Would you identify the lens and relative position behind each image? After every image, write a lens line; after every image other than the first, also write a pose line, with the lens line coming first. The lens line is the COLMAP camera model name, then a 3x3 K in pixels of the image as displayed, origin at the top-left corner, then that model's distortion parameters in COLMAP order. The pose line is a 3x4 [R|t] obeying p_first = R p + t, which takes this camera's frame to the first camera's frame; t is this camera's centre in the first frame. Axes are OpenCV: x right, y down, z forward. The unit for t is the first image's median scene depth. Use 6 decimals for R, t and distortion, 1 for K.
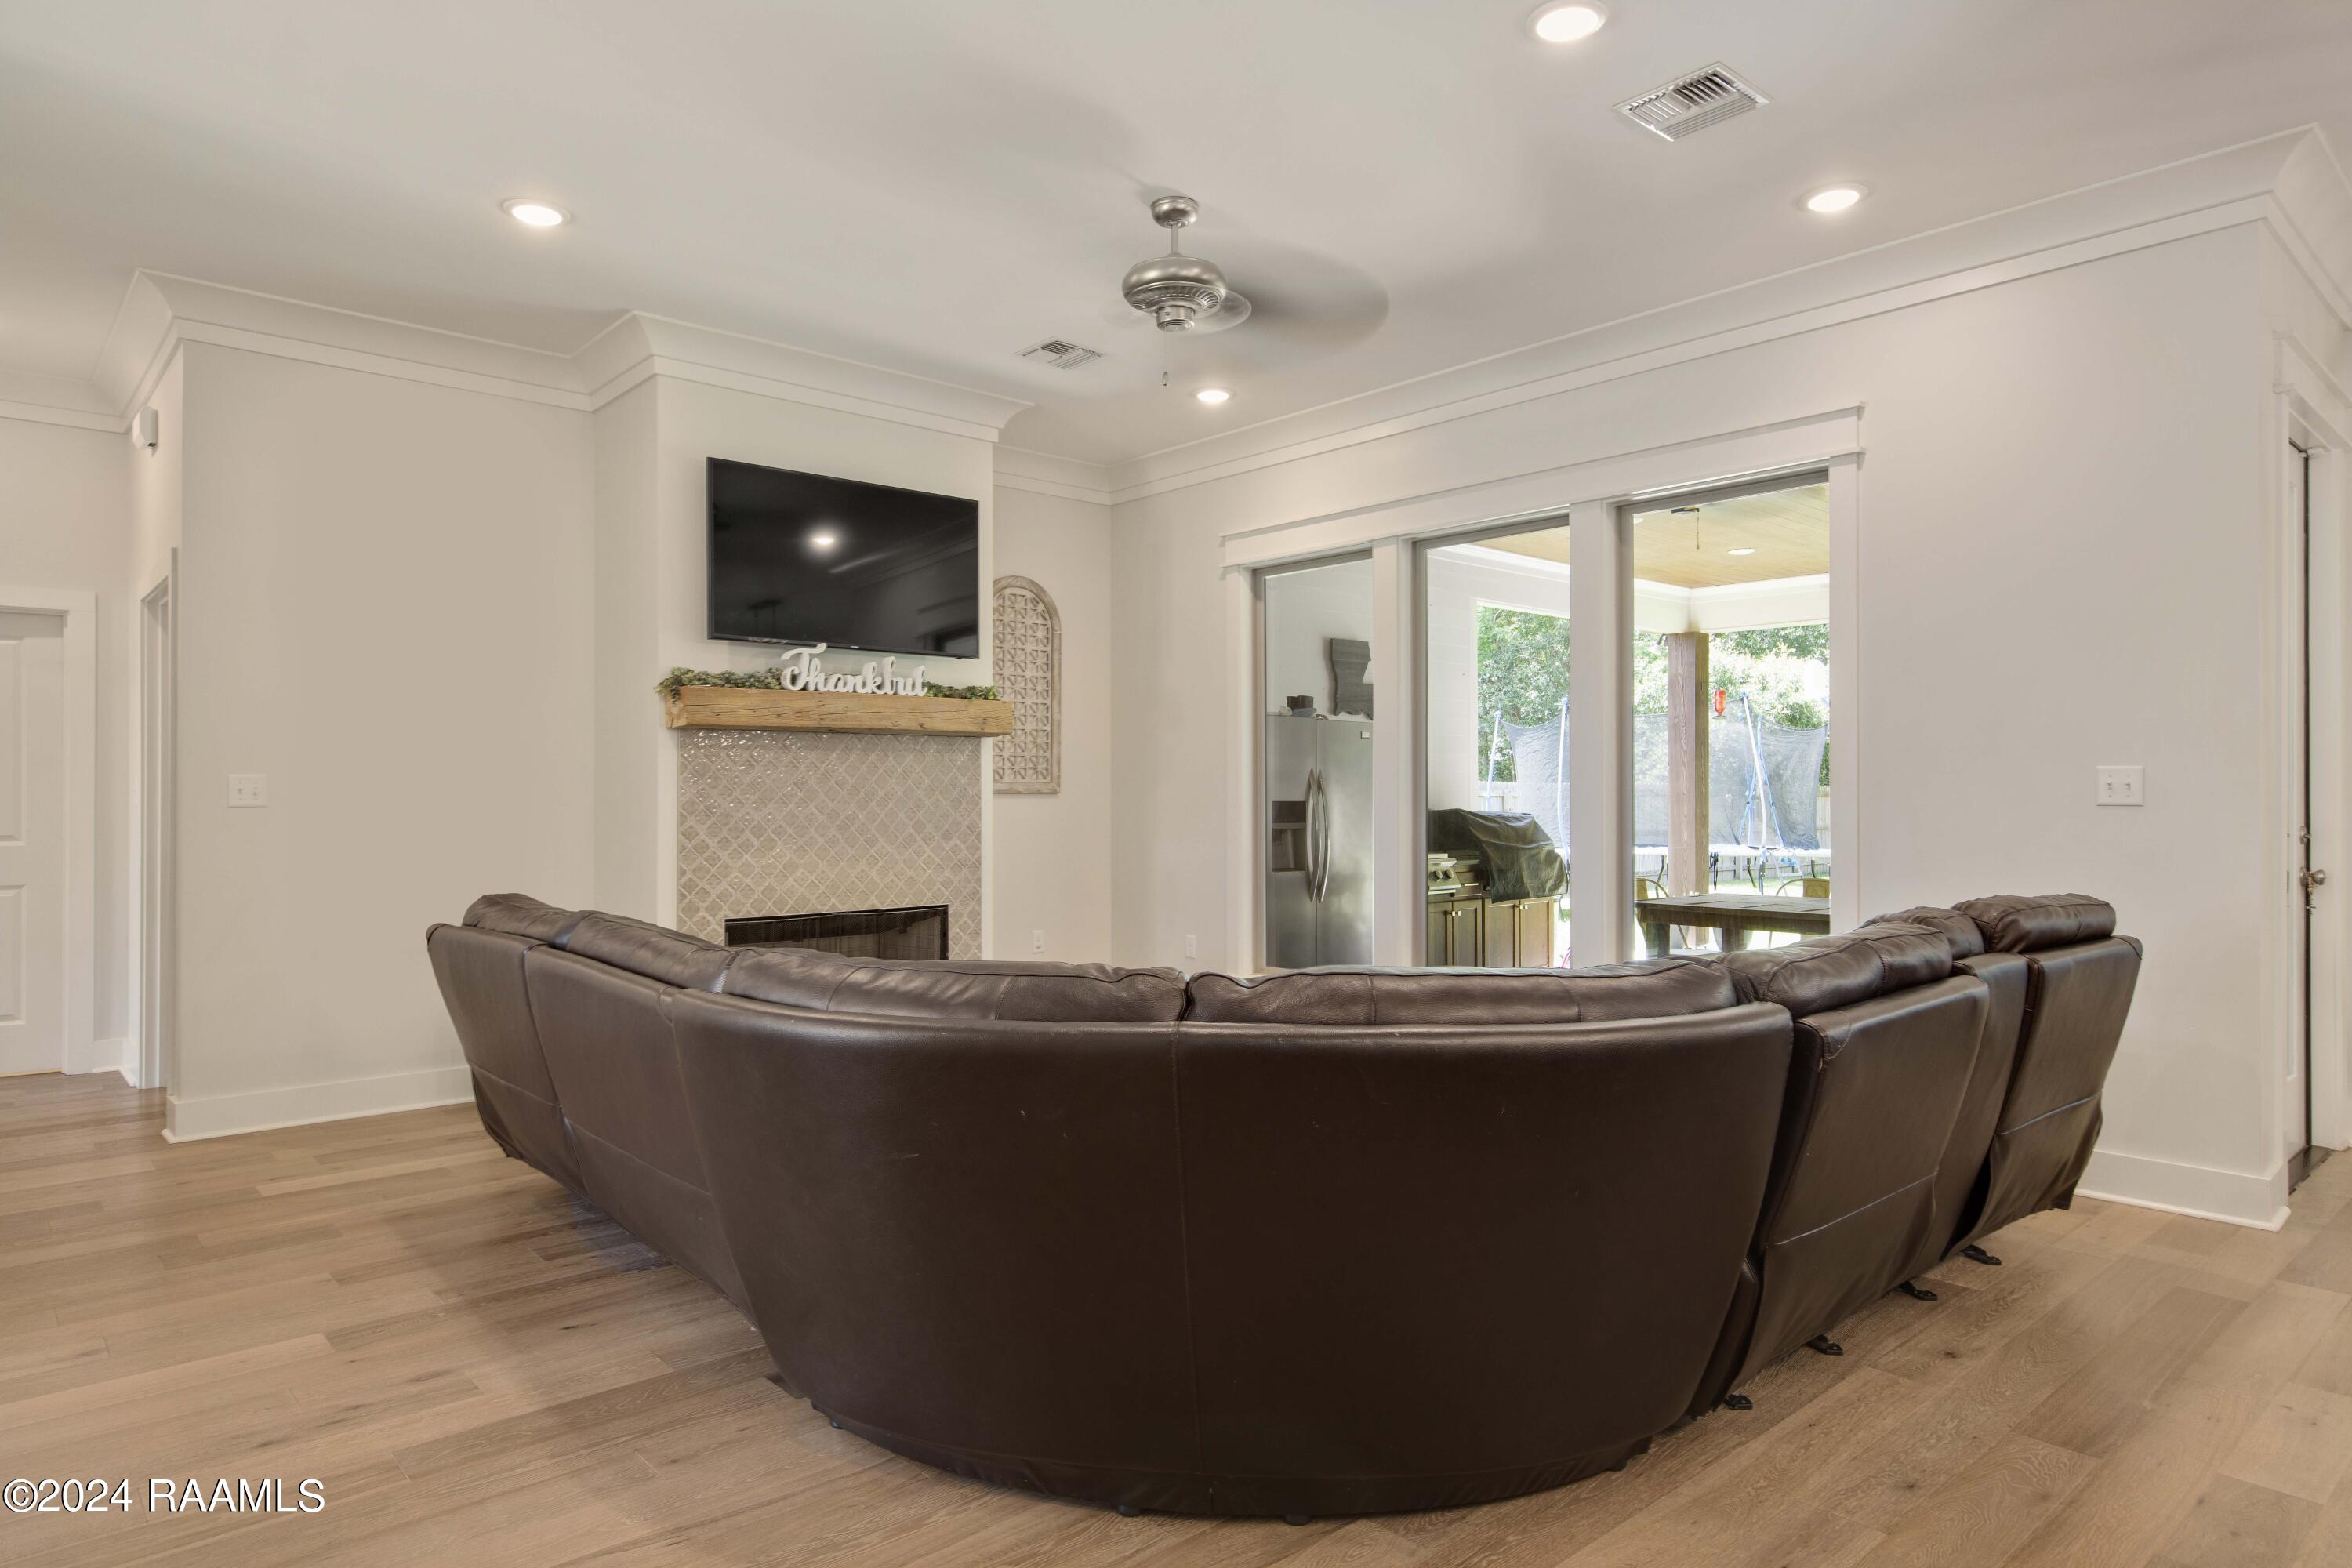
lens RADIAL K [[1390.3, 0, 1180.9], [0, 1390.3, 785.8], [0, 0, 1]] dist [0.007657, 0.000820]
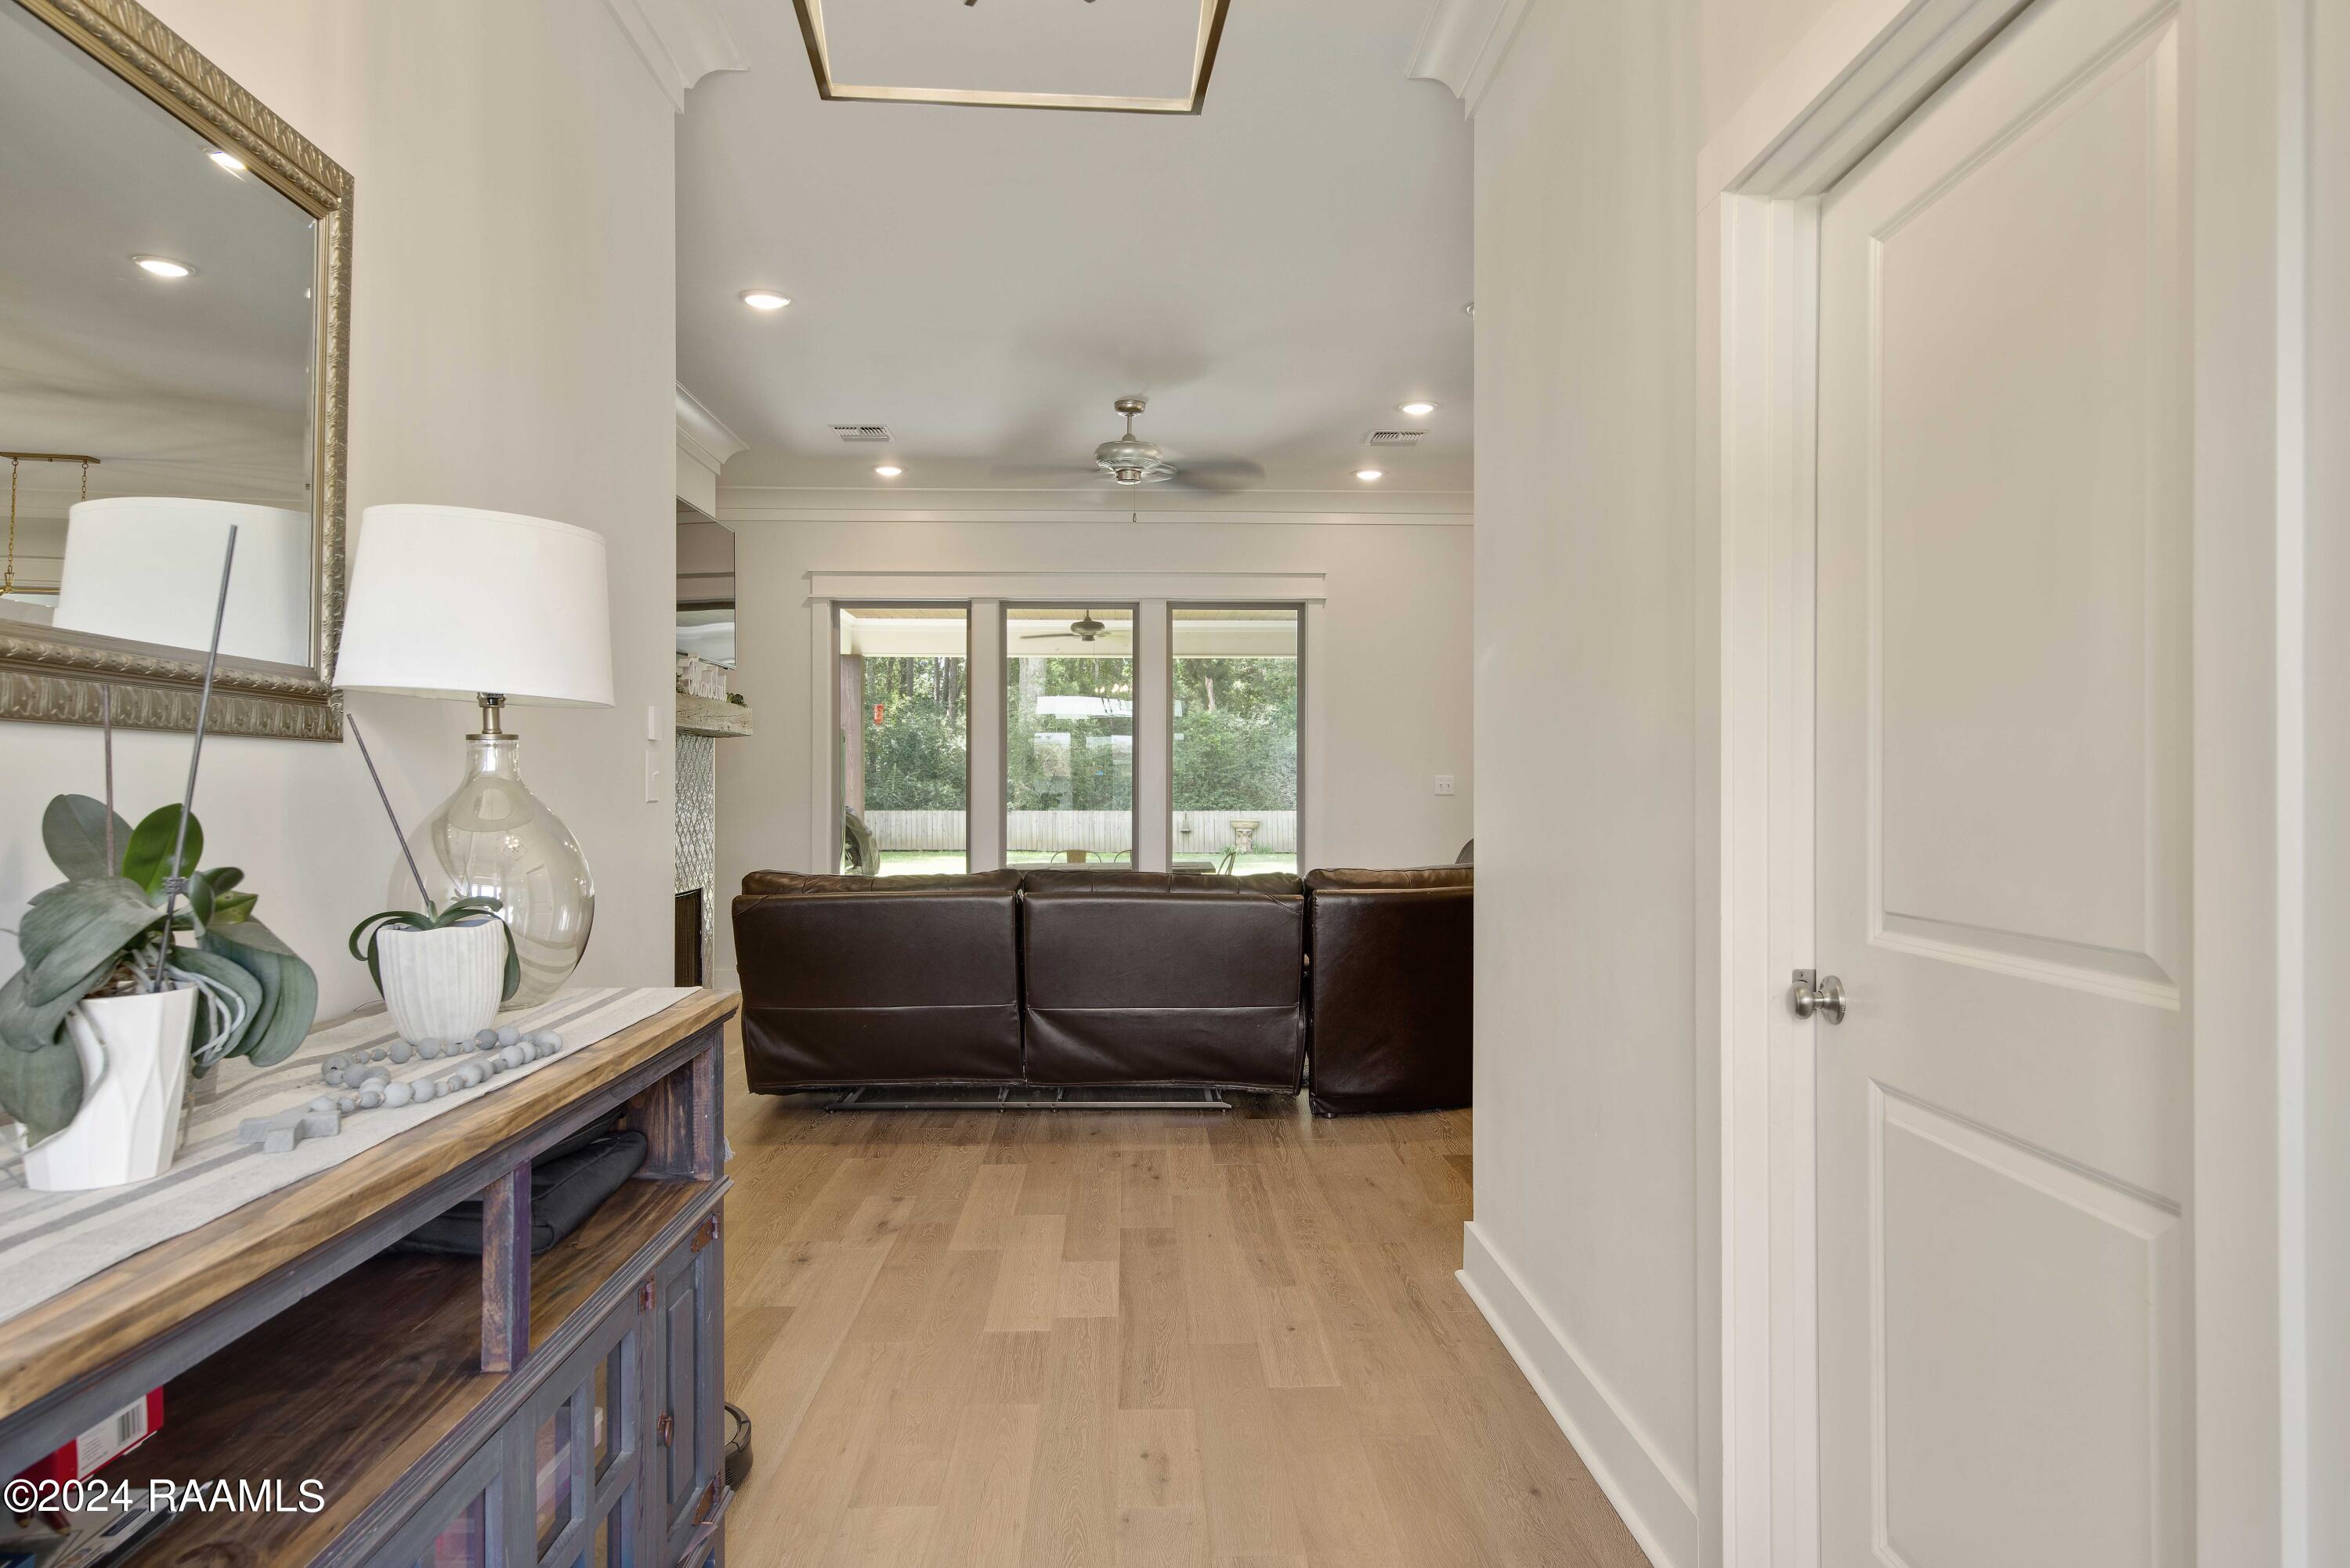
lens RADIAL K [[1464.4, 0, 1168.2], [0, 1464.4, 789.5], [0, 0, 1]] dist [0.000948, 0.000021]
pose [[0.657206, 0.003022, 0.753705, -1.056216], [-0.006963, 0.999974, 0.002062, 0.004267], [-0.753679, -0.006603, 0.657210, -0.085937]]
